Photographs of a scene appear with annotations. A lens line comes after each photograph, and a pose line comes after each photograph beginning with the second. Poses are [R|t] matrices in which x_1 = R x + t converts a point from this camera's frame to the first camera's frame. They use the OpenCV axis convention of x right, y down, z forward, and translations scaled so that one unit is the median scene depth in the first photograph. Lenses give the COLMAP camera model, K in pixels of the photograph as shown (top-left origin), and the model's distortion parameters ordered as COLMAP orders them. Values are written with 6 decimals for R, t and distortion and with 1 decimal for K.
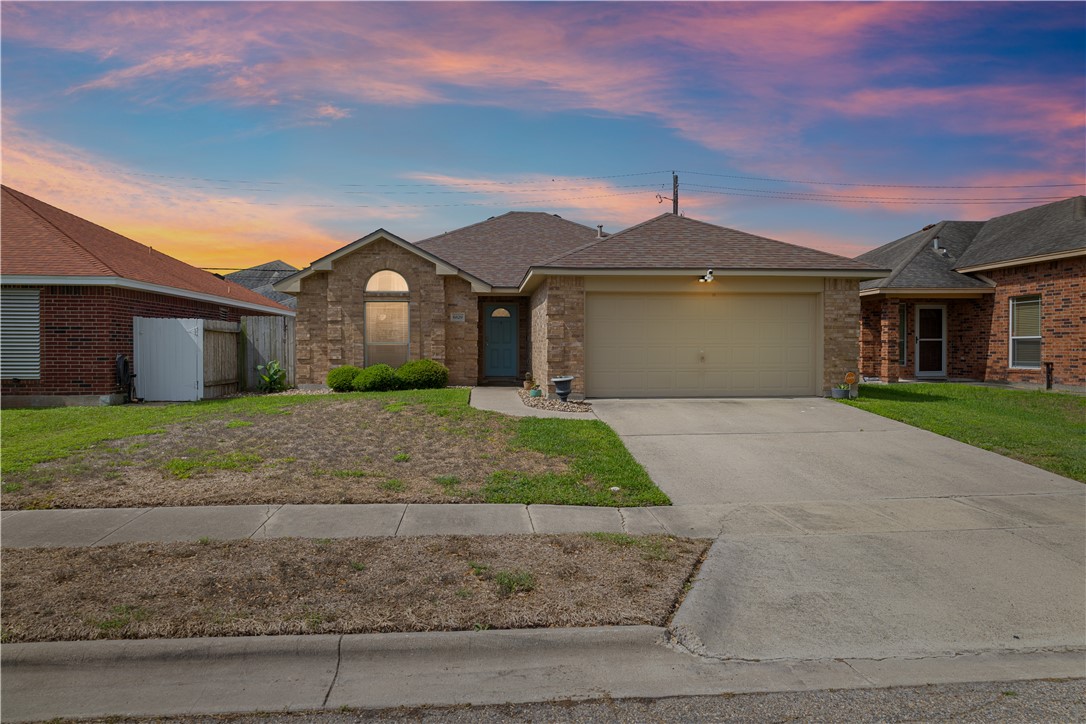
lens RADIAL K [[753.1, 0, 541.4], [0, 753.1, 357.5], [0, 0, 1]] dist [0.002848, 0.000751]
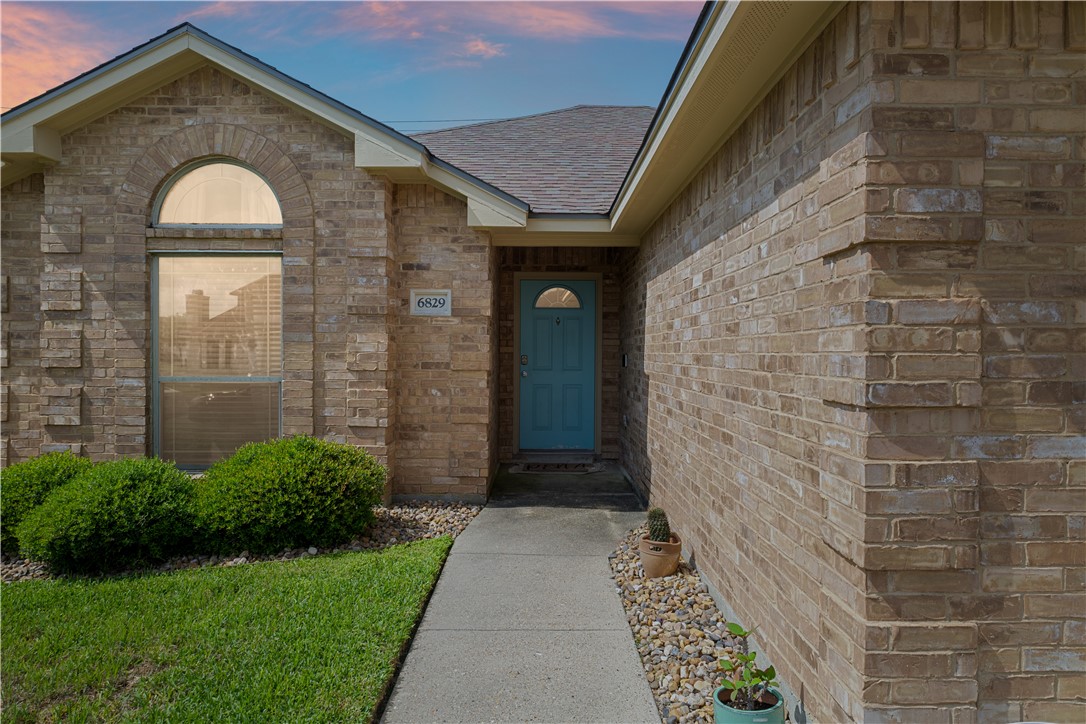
lens RADIAL K [[753.1, 0, 544.5], [0, 753.1, 359.3], [0, 0, 1]] dist [0.002848, 0.000751]
pose [[0.997185, 0.007227, -0.074633, -0.034243], [-0.007683, 0.999954, -0.005821, -0.026656], [0.074587, 0.006378, 0.997194, 0.675674]]
